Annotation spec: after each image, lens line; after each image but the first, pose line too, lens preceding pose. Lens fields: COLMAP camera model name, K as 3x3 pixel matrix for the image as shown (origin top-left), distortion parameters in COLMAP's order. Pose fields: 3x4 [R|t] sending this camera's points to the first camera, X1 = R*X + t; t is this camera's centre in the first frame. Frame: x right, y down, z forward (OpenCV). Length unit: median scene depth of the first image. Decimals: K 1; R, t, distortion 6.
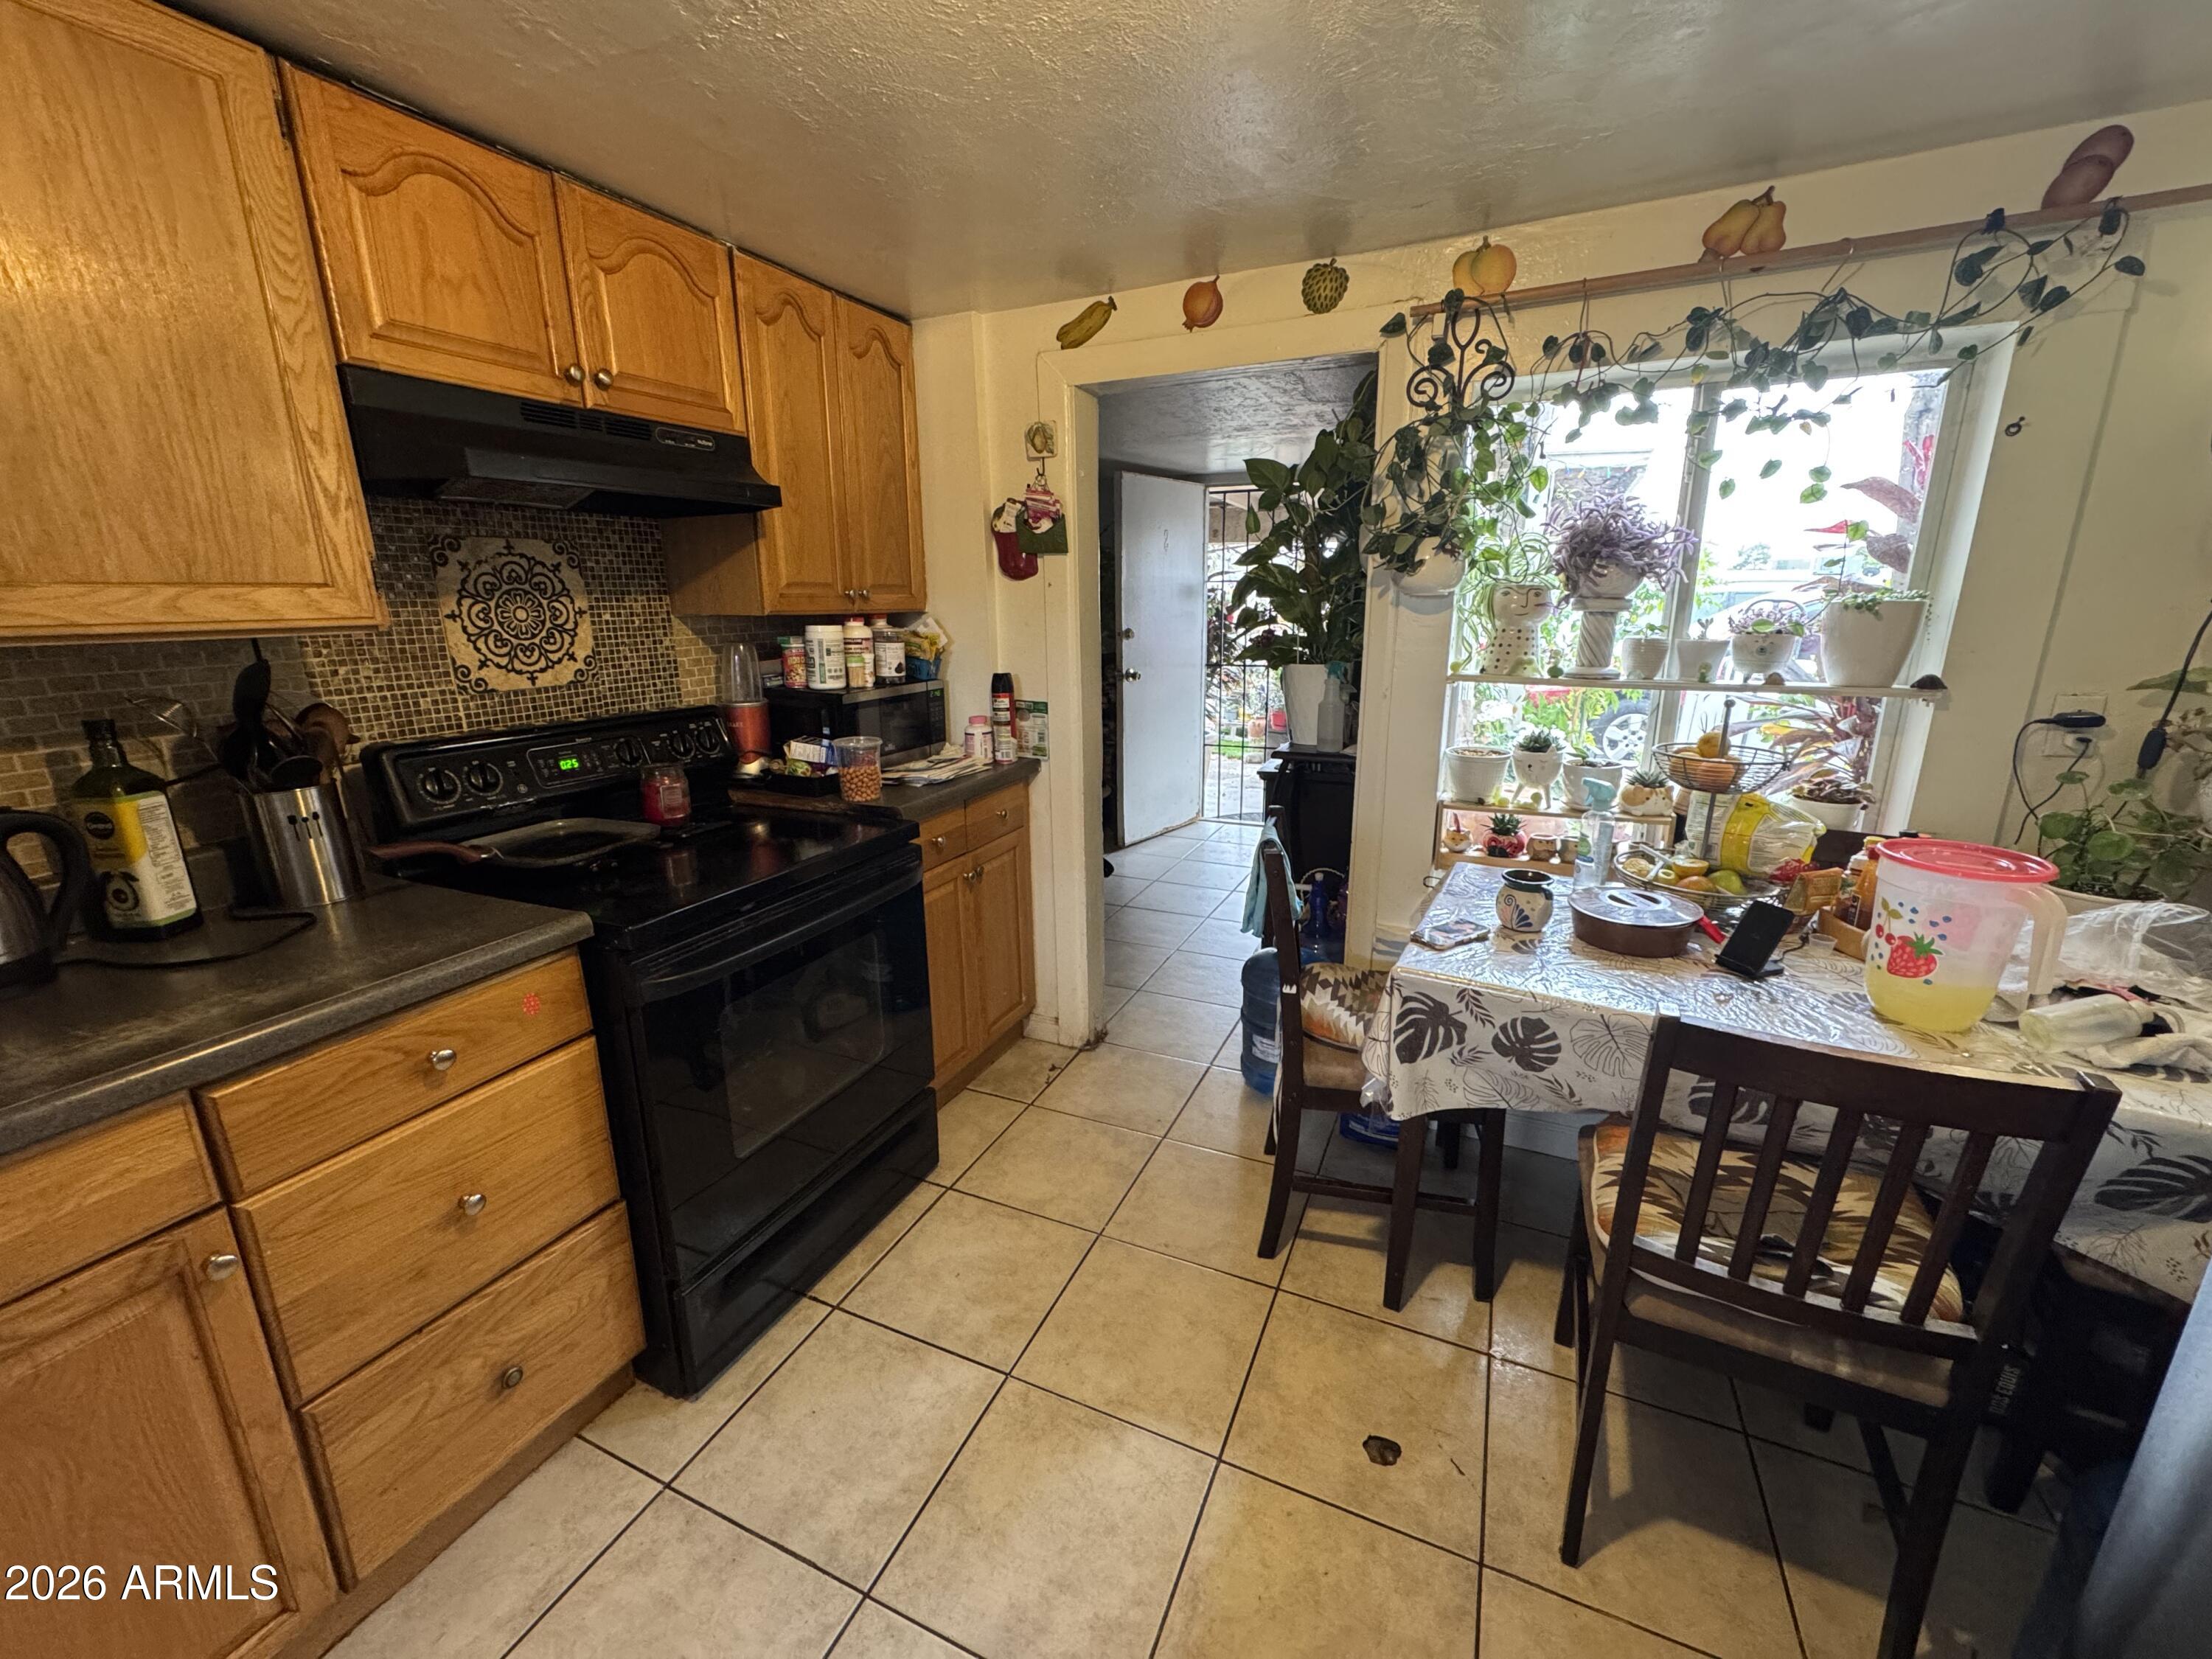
lens RADIAL K [[882.9, 0, 1108.4], [0, 882.9, 825.9], [0, 0, 1]] dist [-0.003919, 0.000378]
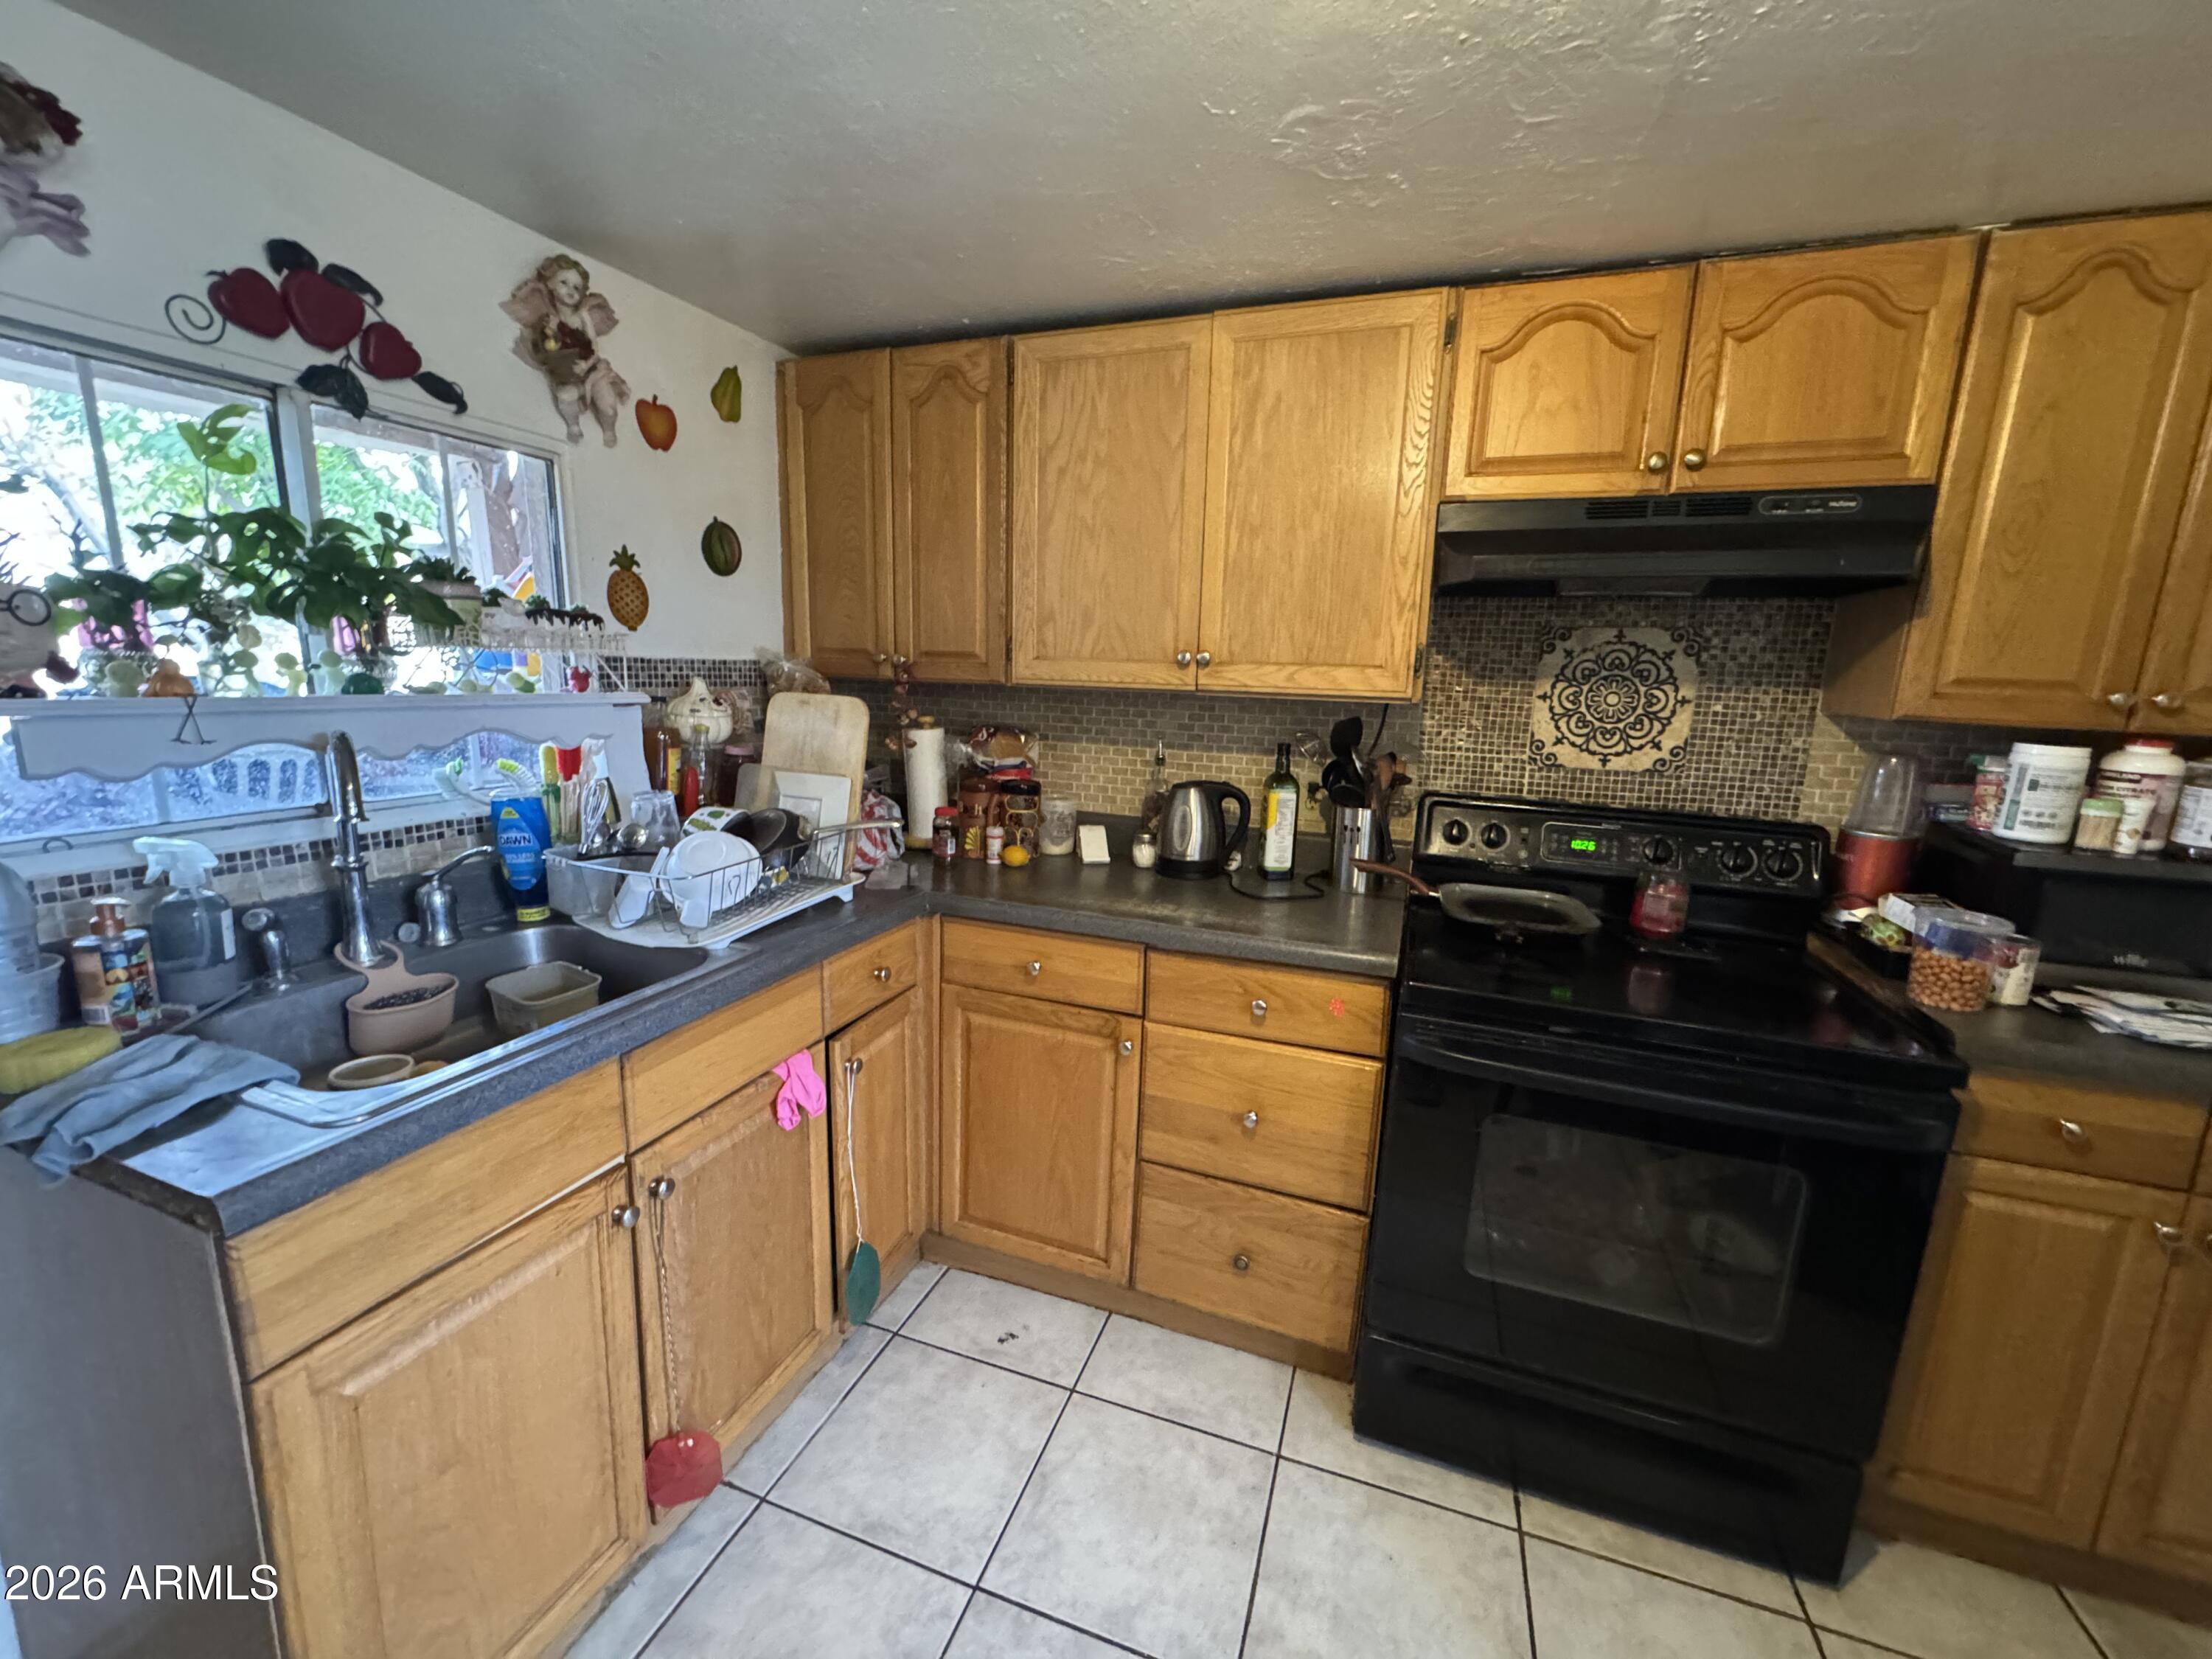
lens RADIAL K [[882.9, 0, 1106.5], [0, 882.9, 824.9], [0, 0, 1]] dist [-0.003919, 0.000378]
pose [[0.077463, 0.192990, -0.978138, 0.339585], [-0.281689, 0.945350, 0.164212, -0.106466], [0.956374, 0.262810, 0.127593, 0.348785]]
